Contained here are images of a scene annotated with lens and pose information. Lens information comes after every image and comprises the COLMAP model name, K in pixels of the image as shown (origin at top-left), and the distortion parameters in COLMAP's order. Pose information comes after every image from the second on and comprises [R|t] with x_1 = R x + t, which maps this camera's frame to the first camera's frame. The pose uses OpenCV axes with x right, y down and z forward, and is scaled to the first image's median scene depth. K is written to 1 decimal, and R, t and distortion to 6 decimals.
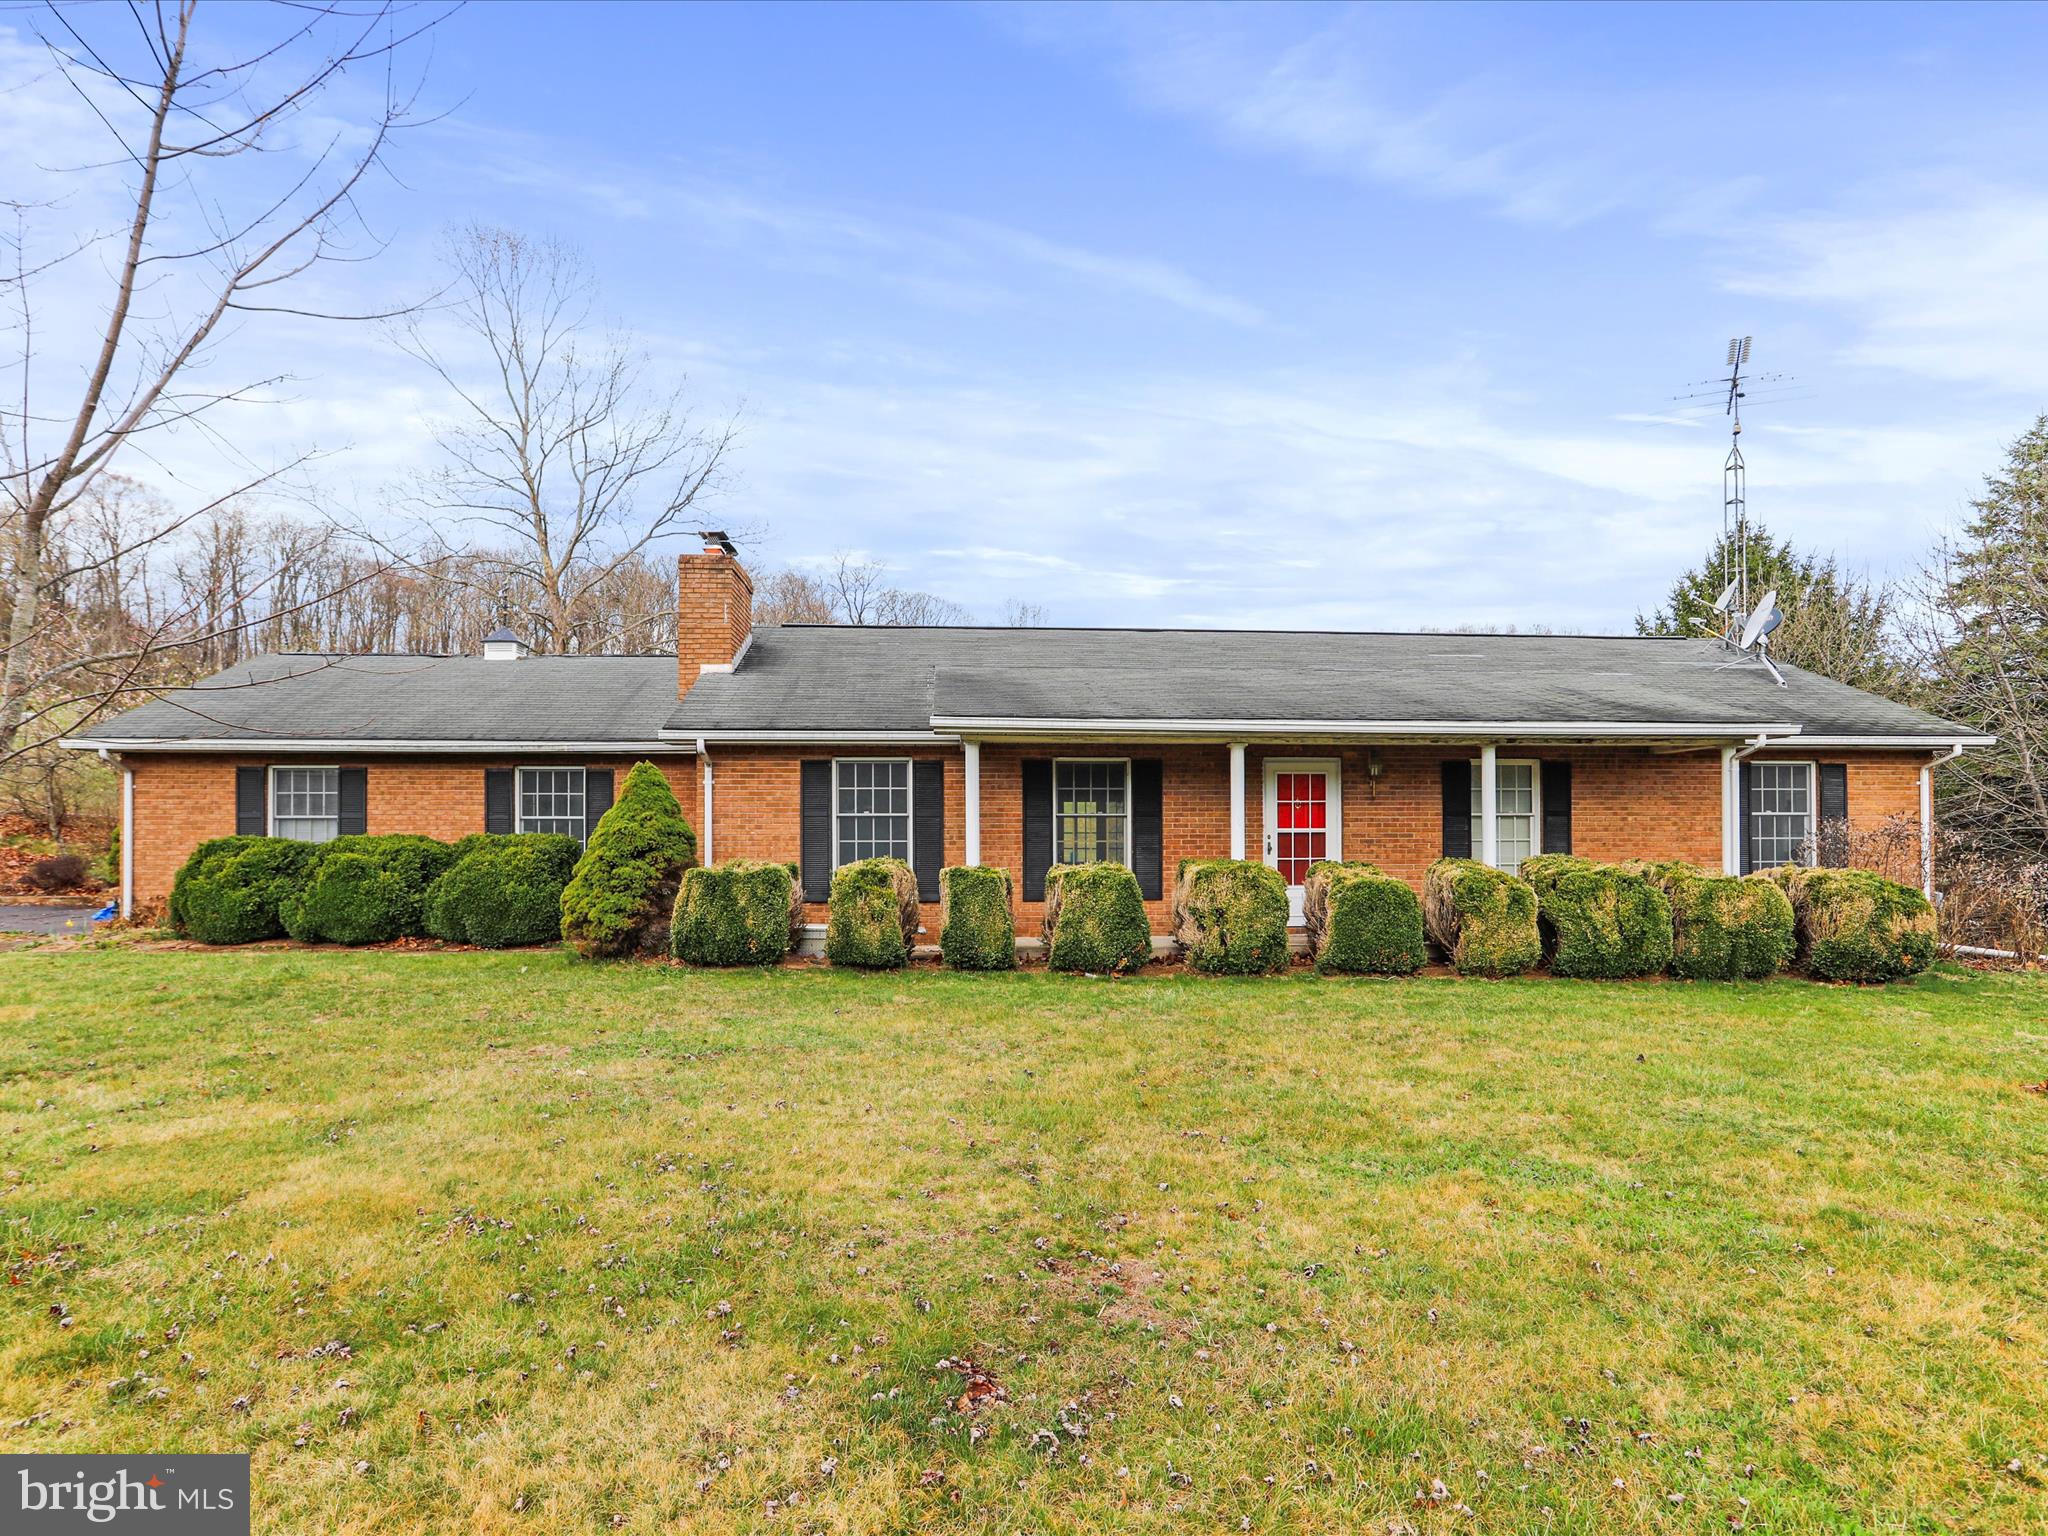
lens RADIAL K [[1043.9, 0, 1019.6], [0, 1043.9, 825.0], [0, 0, 1]] dist [-0.047285, 0.024598]
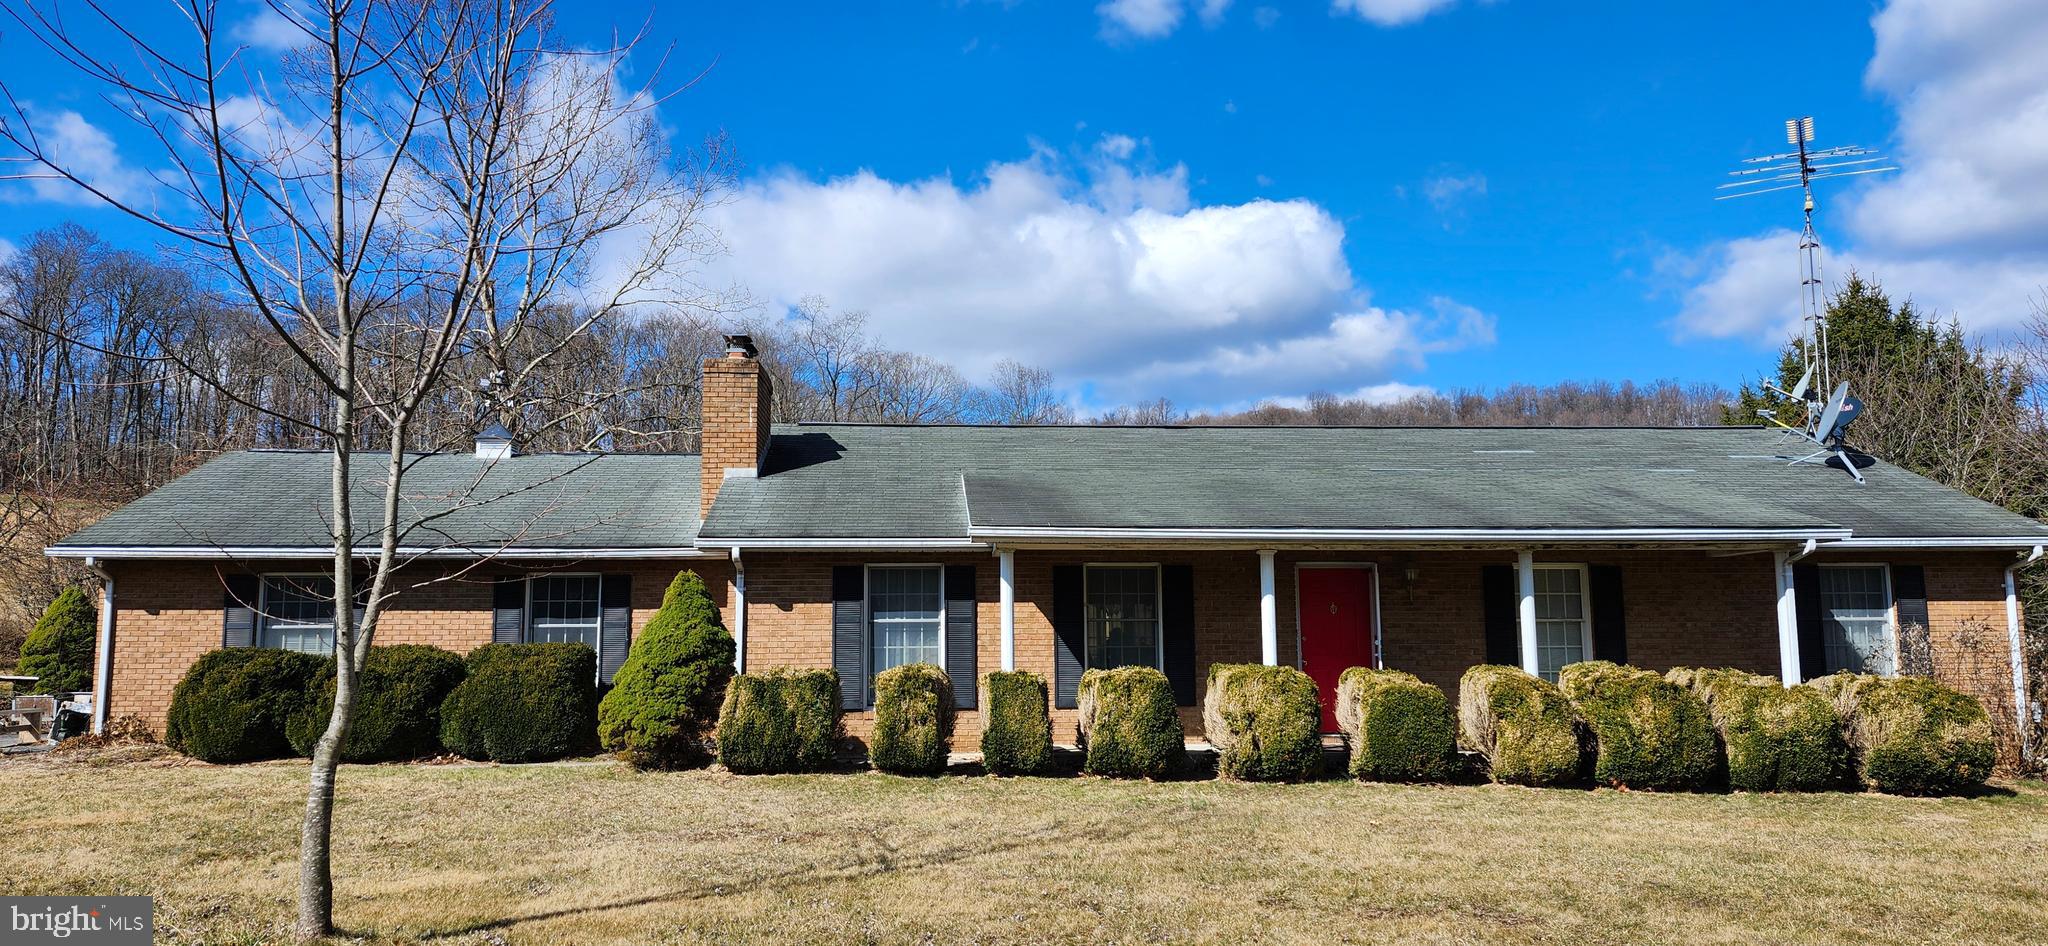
lens RADIAL K [[1258.9, 0, 1016.1], [0, 1258.9, 498.6], [0, 0, 1]] dist [0.098230, -0.098163]
pose [[0.999971, -0.003862, -0.006513, -0.028142], [0.003159, 0.994505, -0.104645, 0.000394], [0.006882, 0.104621, 0.994488, -0.237163]]
